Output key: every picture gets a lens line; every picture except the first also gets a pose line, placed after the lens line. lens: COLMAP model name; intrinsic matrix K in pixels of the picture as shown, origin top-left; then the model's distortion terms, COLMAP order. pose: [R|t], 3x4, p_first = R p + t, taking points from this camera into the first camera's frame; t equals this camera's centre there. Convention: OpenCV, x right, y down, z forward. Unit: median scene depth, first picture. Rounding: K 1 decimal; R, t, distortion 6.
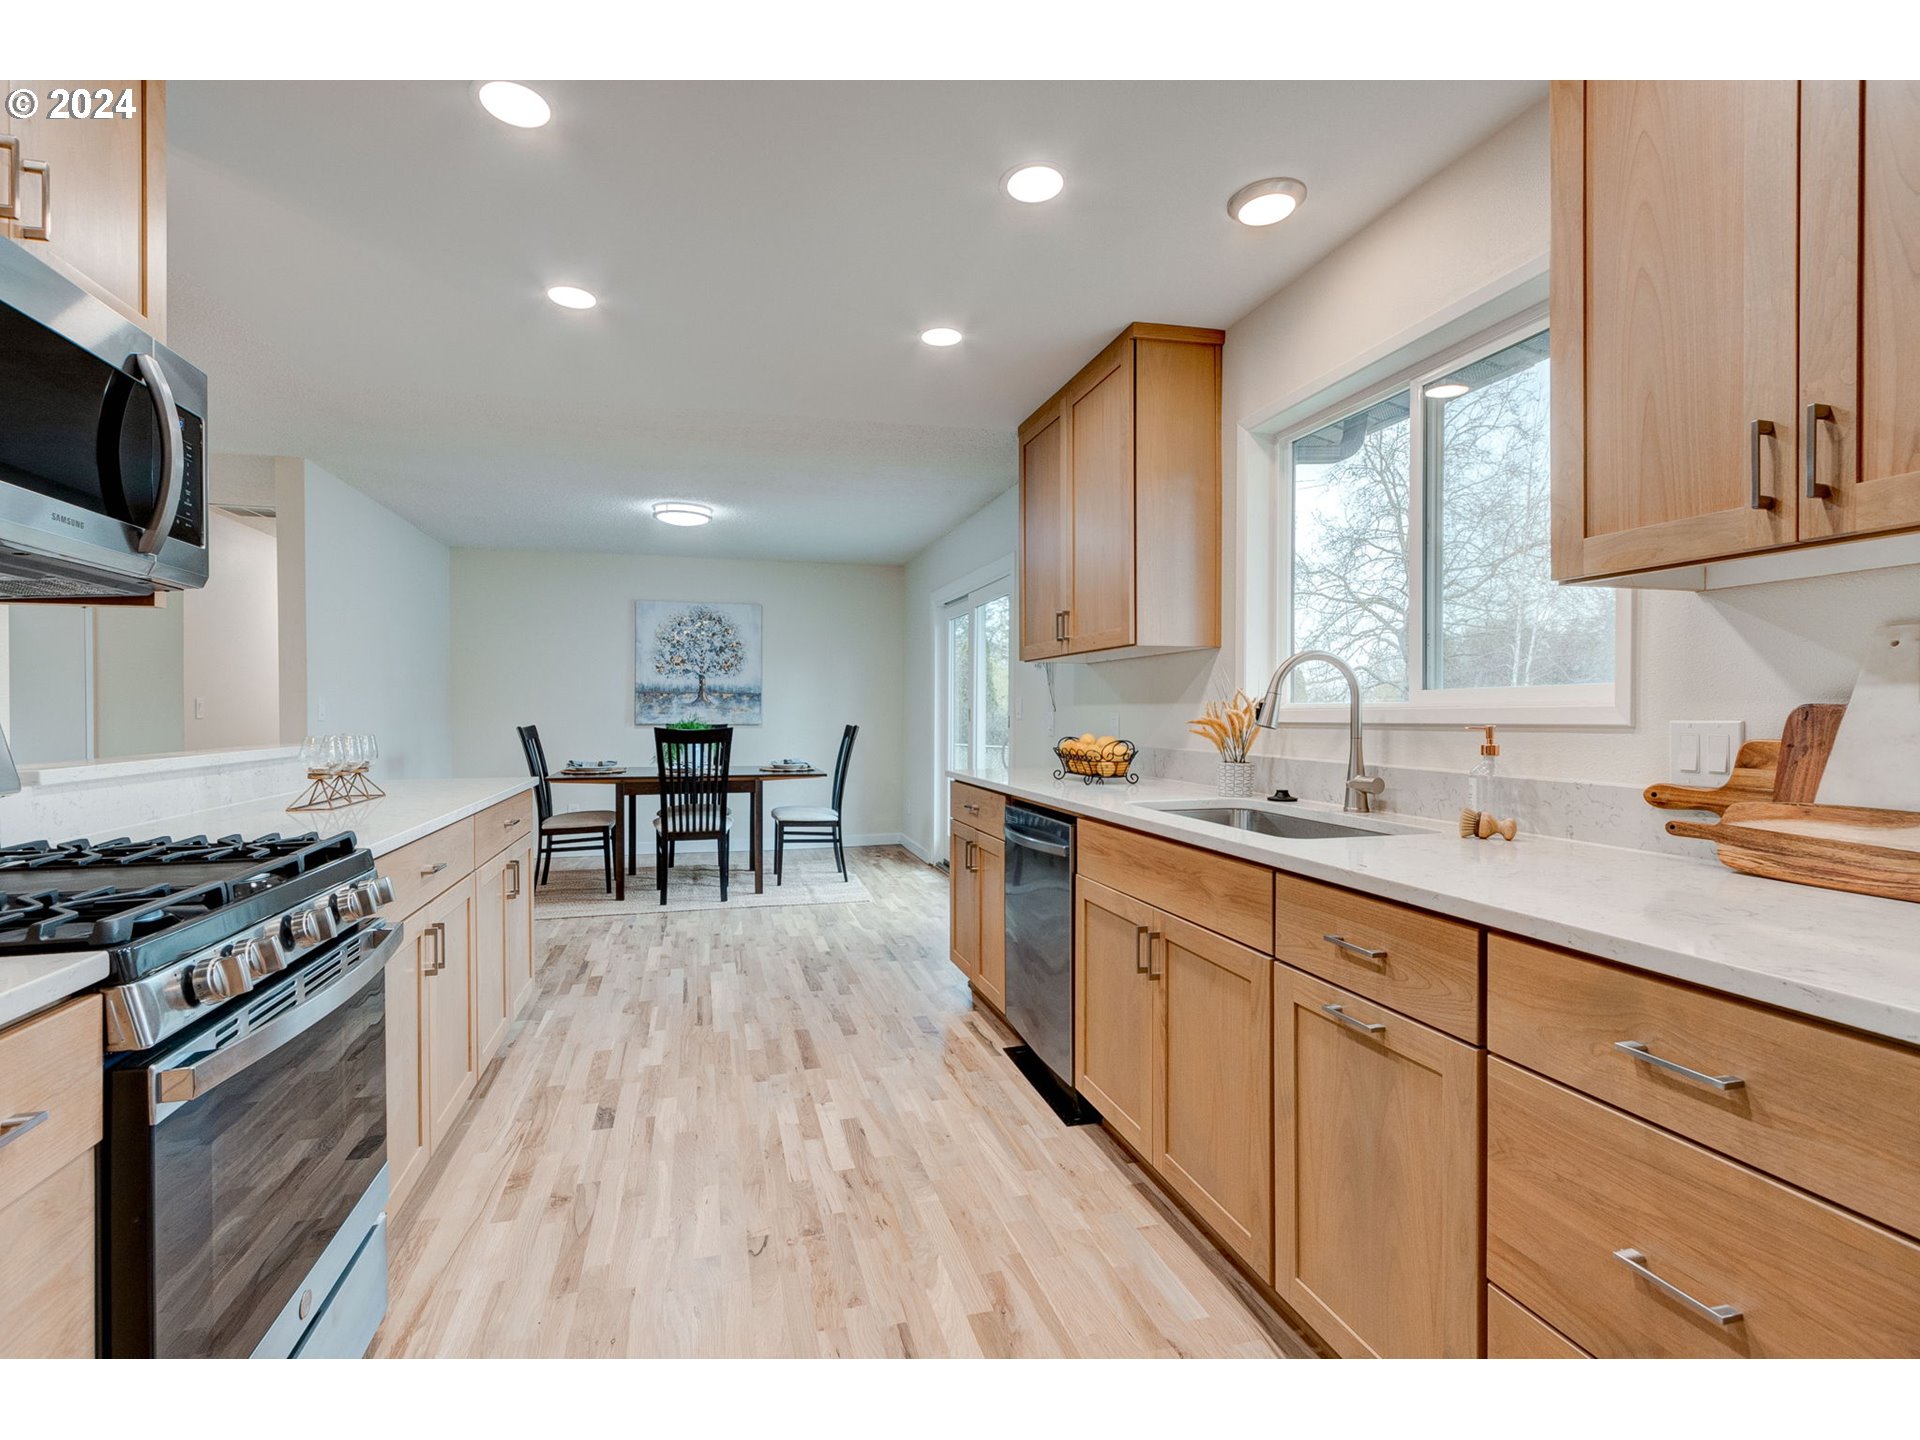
lens RADIAL K [[893.9, 0, 926.0], [0, 893.9, 721.8], [0, 0, 1]] dist [0.001748, 0.000264]
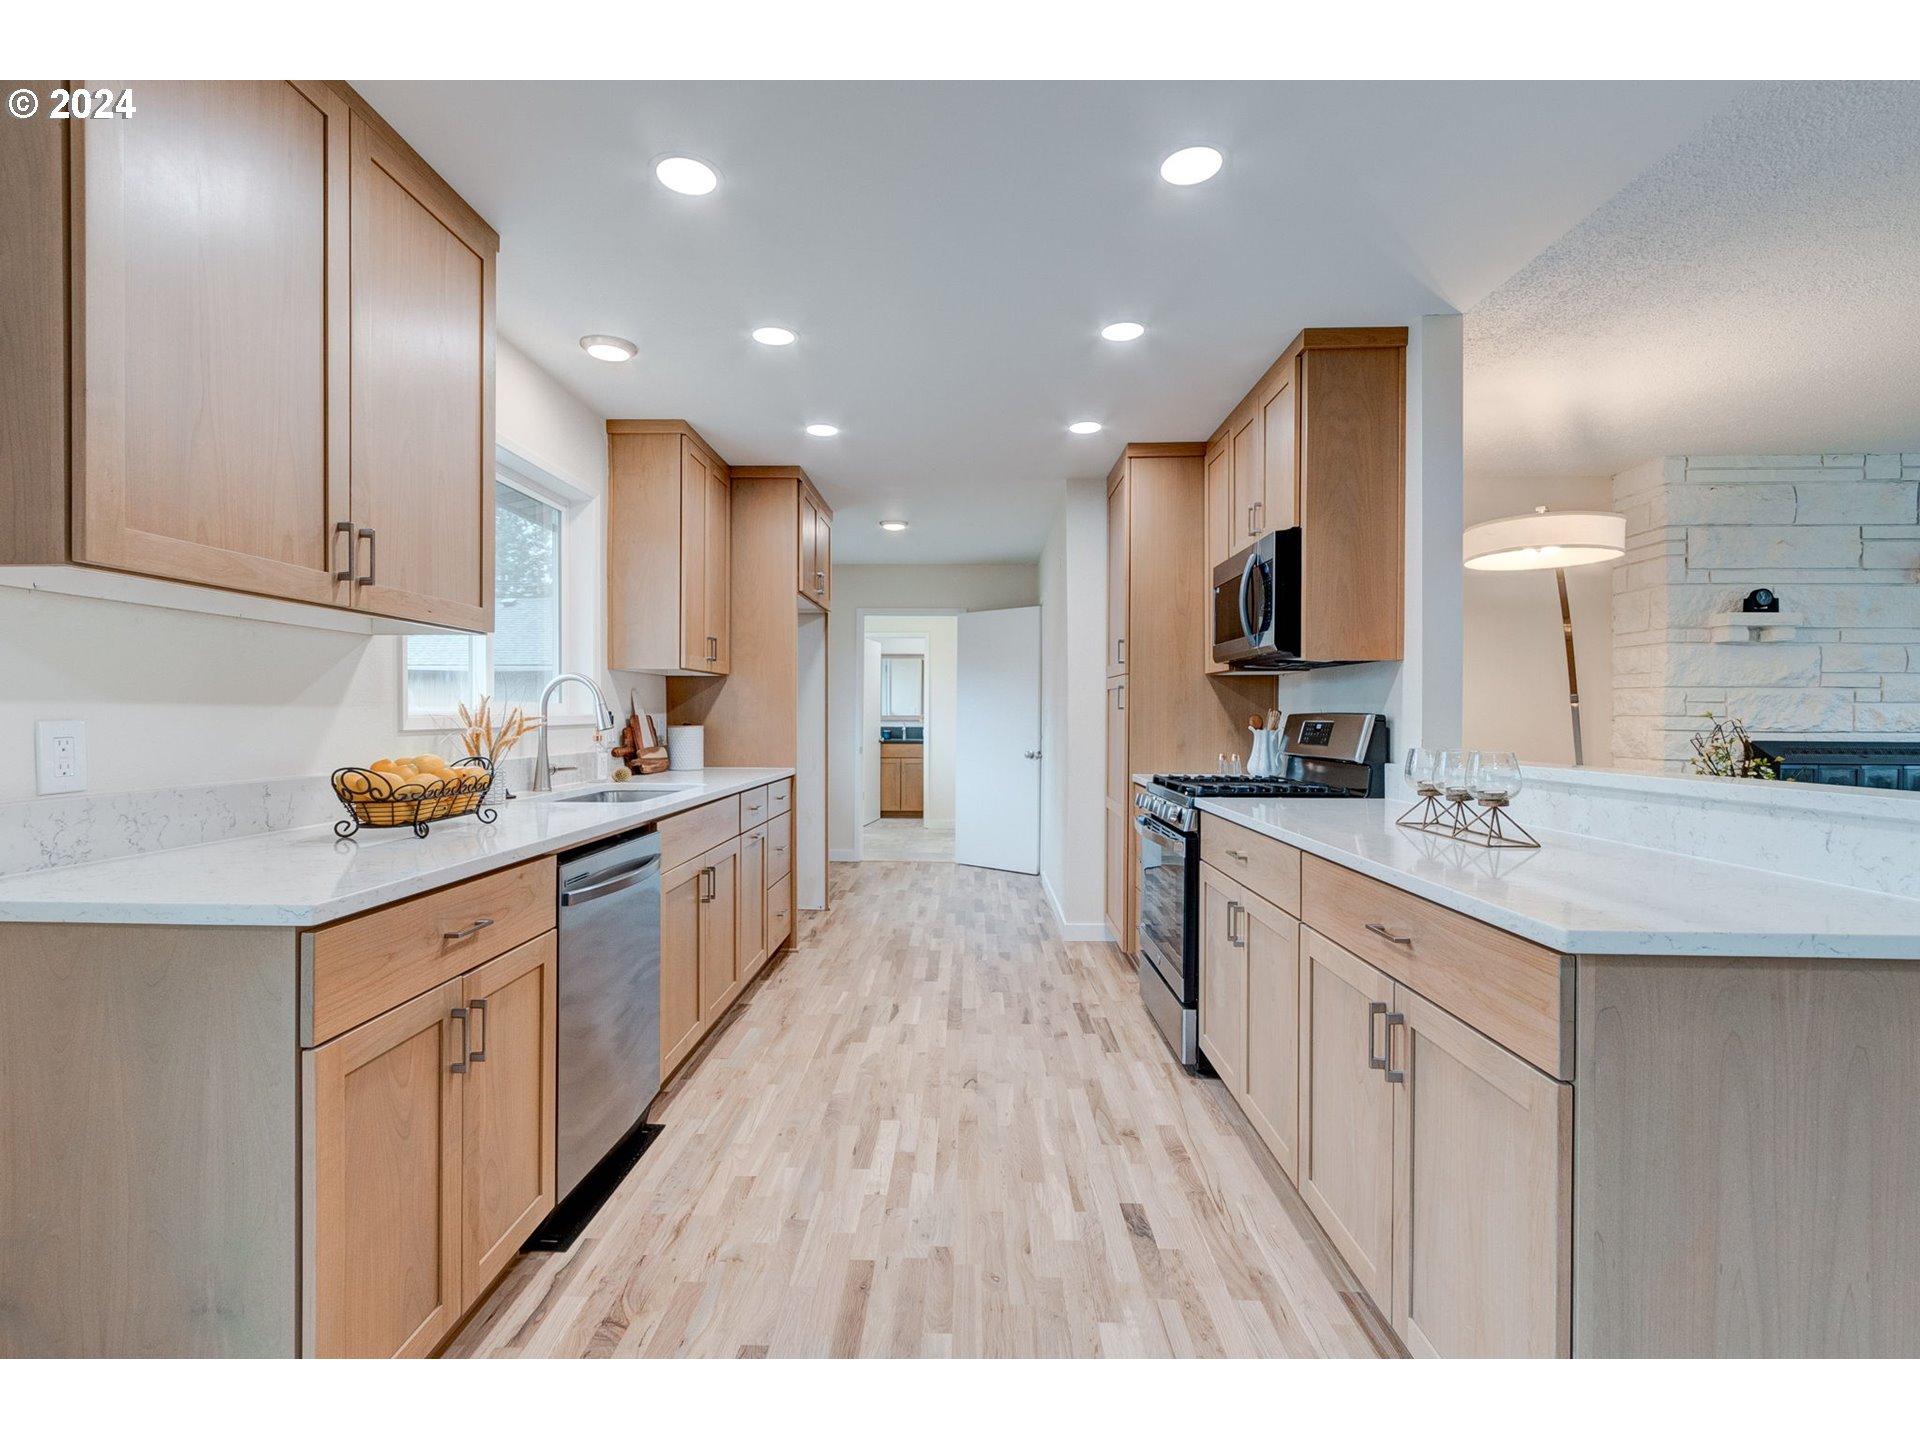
lens RADIAL K [[898.0, 0, 955.7], [0, 898.0, 718.0], [0, 0, 1]] dist [0.005797, 0.000019]
pose [[-0.965833, -0.004368, 0.259127, -0.478142], [-0.001053, 0.999916, 0.012932, -0.029440], [-0.259161, 0.012218, -0.965757, 2.131707]]
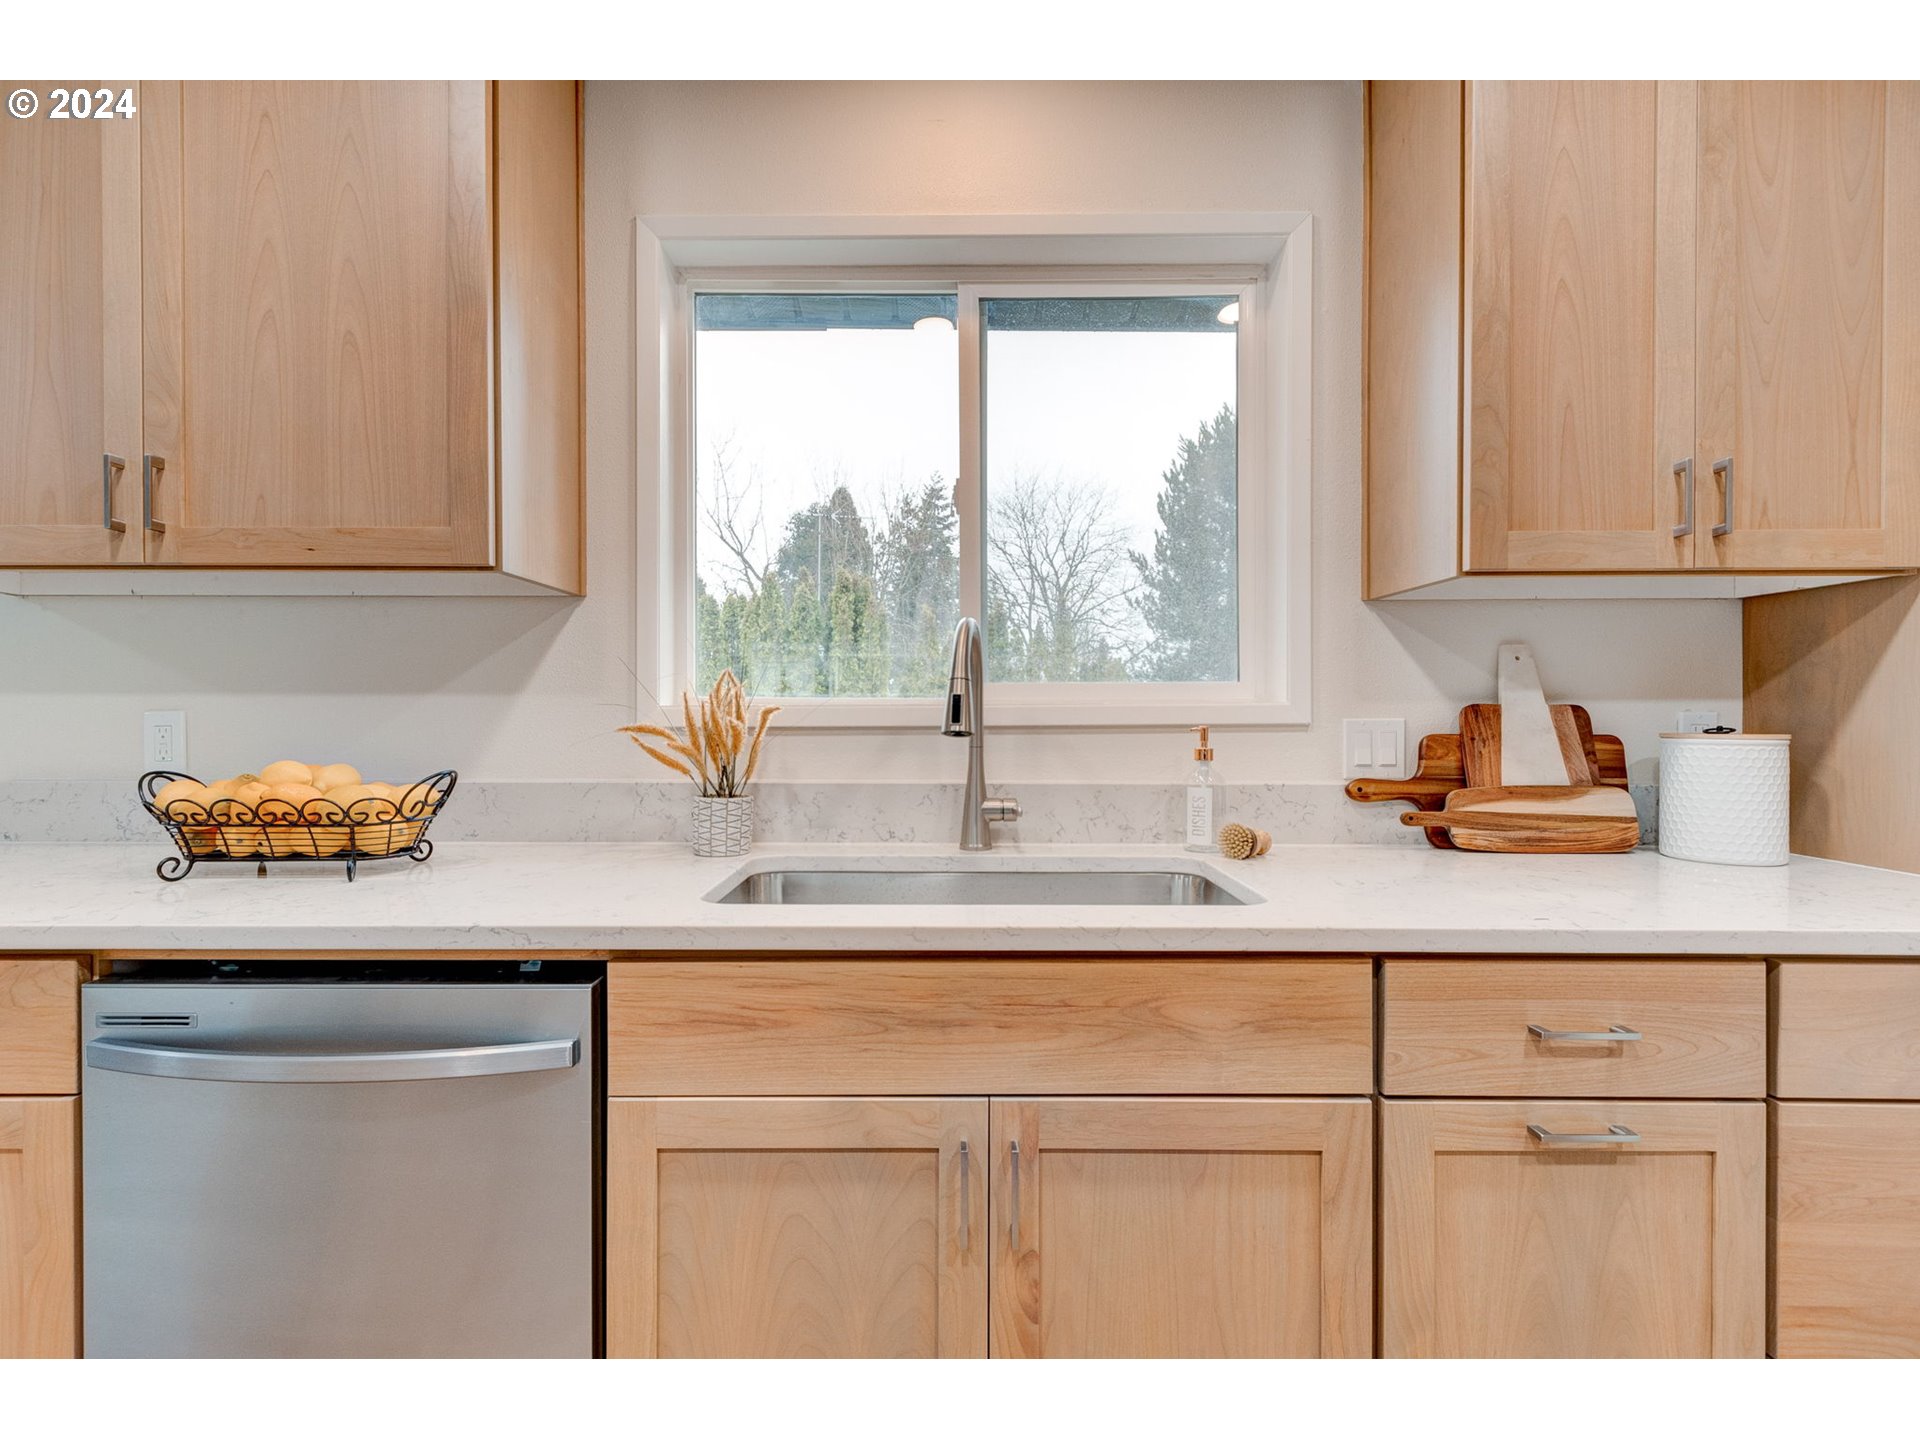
lens RADIAL K [[898.0, 0, 955.7], [0, 898.0, 718.0], [0, 0, 1]] dist [0.005797, 0.000019]
pose [[0.243066, -0.005858, 0.969992, -0.220338], [0.010650, 0.999938, 0.003370, -0.007325], [-0.969951, 0.009511, 0.243113, 0.826329]]
